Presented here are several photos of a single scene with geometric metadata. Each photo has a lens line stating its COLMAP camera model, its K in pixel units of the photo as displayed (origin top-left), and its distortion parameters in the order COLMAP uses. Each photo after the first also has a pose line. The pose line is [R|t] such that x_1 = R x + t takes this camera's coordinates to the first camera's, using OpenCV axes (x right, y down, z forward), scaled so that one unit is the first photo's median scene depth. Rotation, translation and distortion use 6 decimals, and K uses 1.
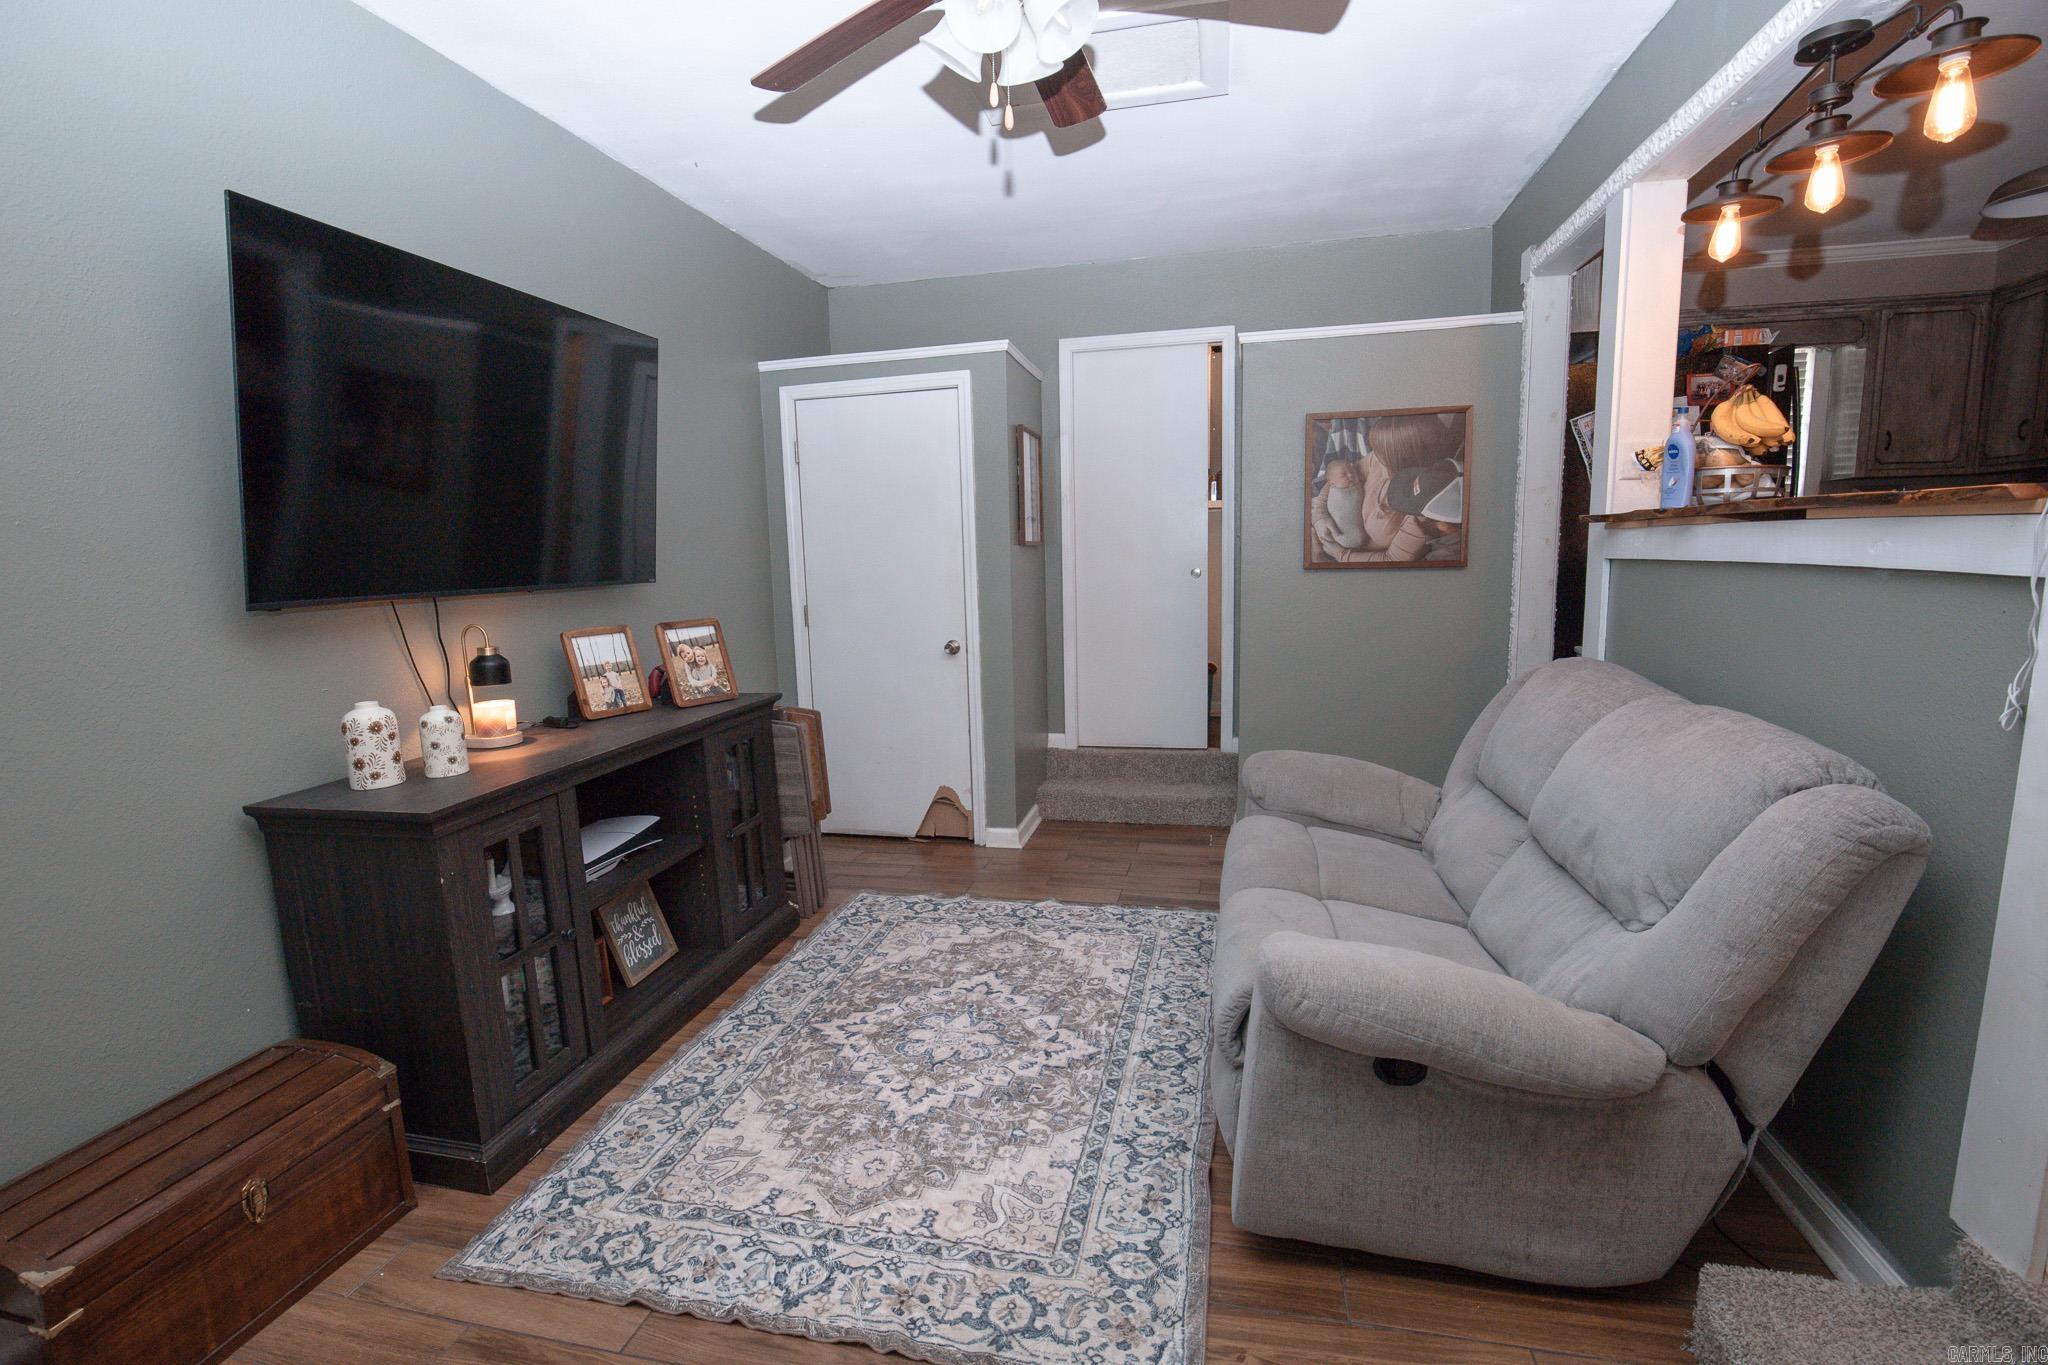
lens RADIAL K [[984.6, 0, 971.4], [0, 984.6, 678.9], [0, 0, 1]] dist [-0.036490, 0.003553]
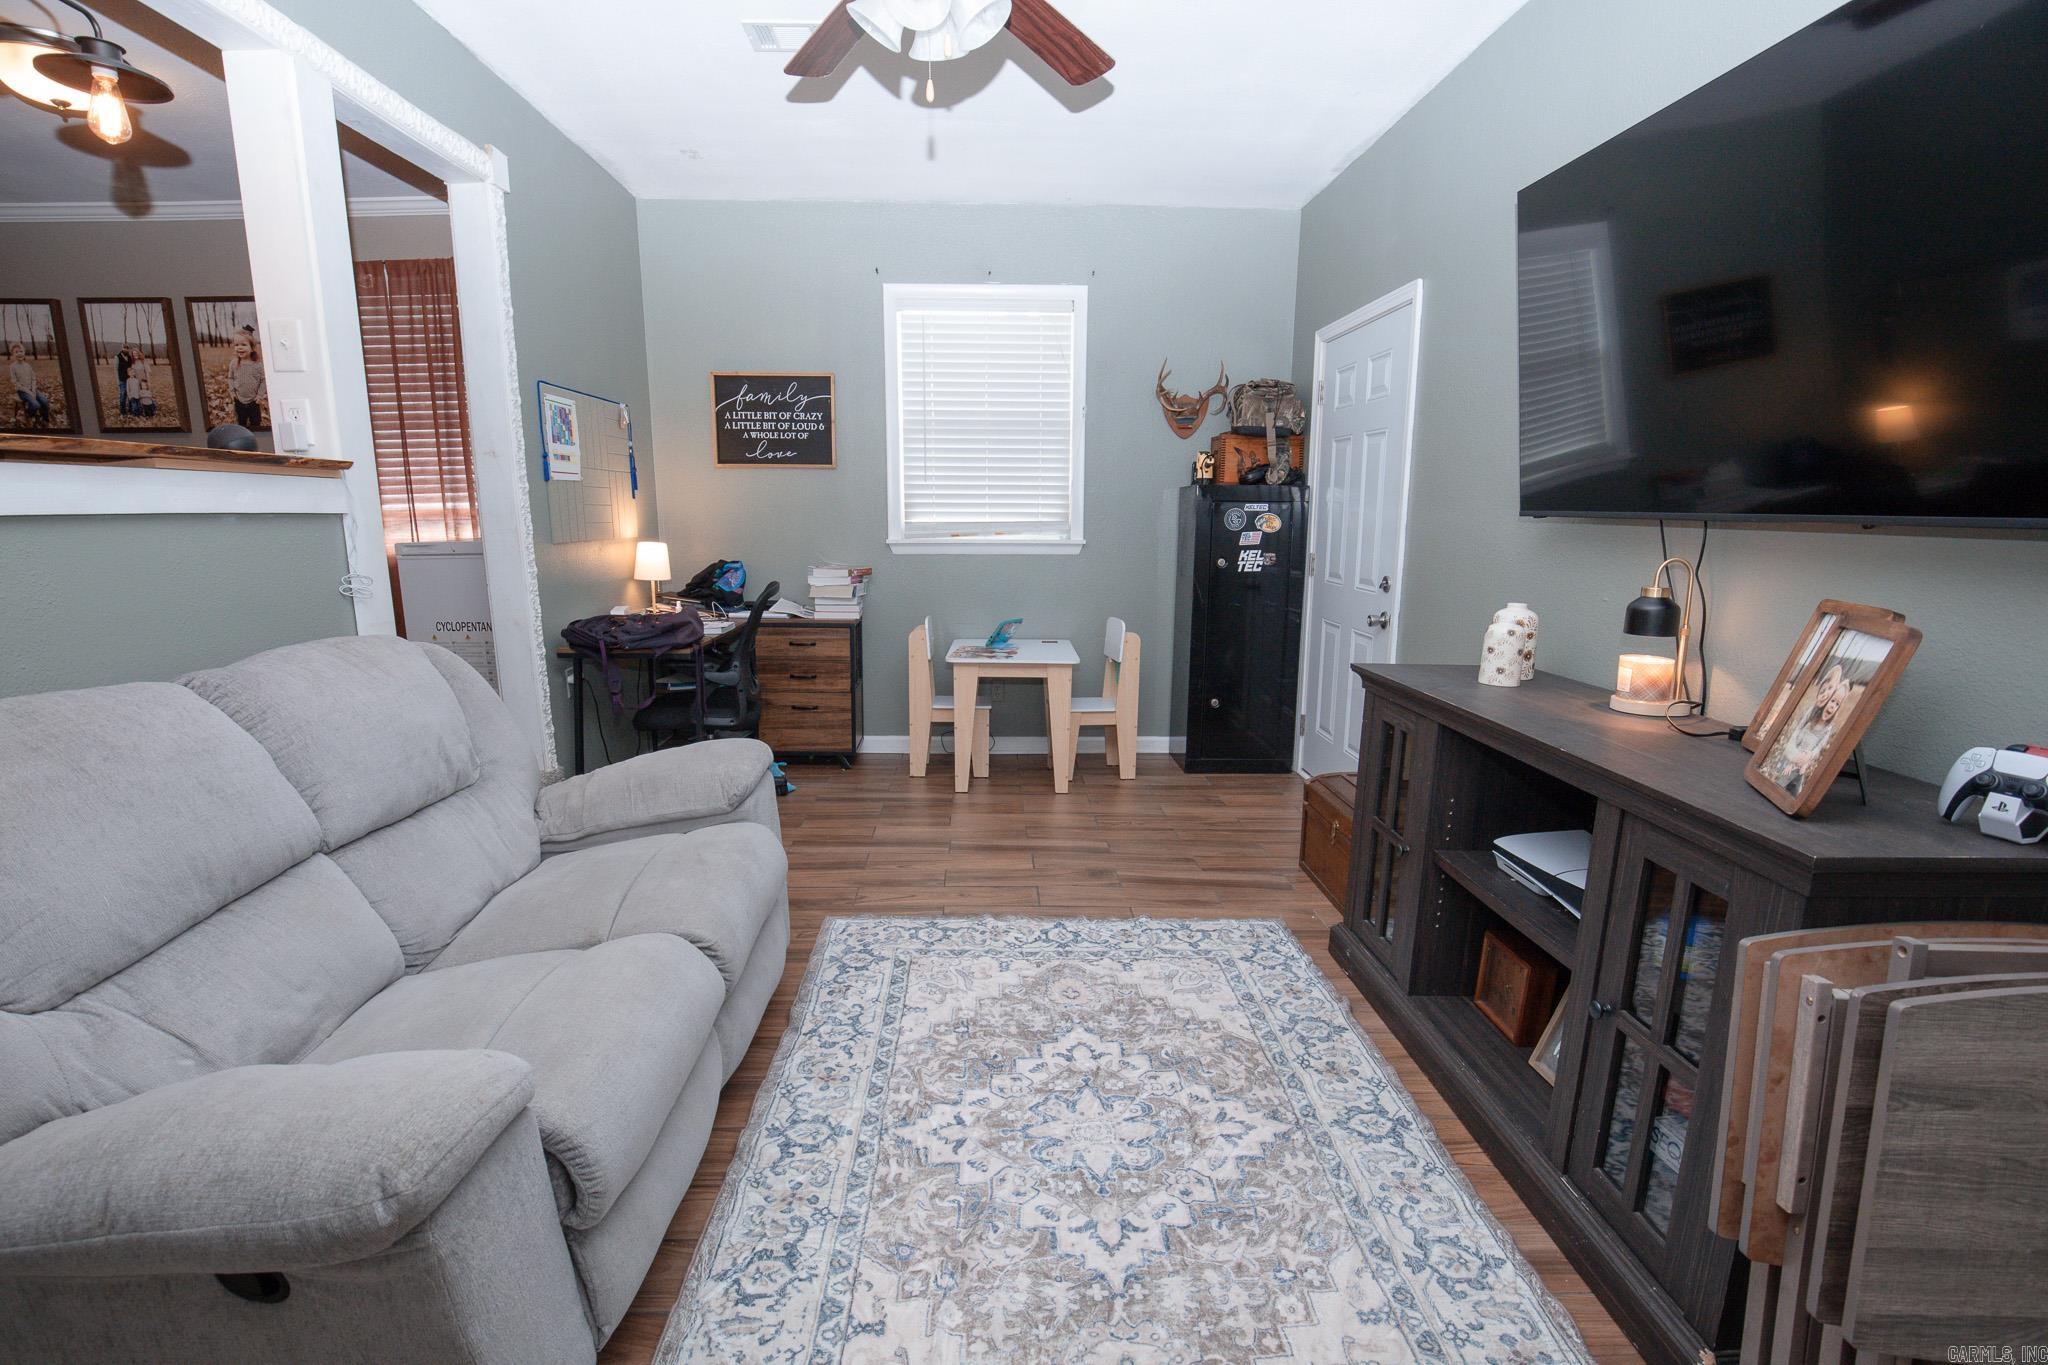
lens RADIAL K [[984.6, 0, 1011.0], [0, 984.6, 691.0], [0, 0, 1]] dist [-0.036490, 0.003553]
pose [[-0.956943, 0.073982, -0.280689, 0.239788], [-0.019435, 0.948476, 0.316253, -0.199268], [0.289624, 0.308091, -0.906200, 1.657751]]
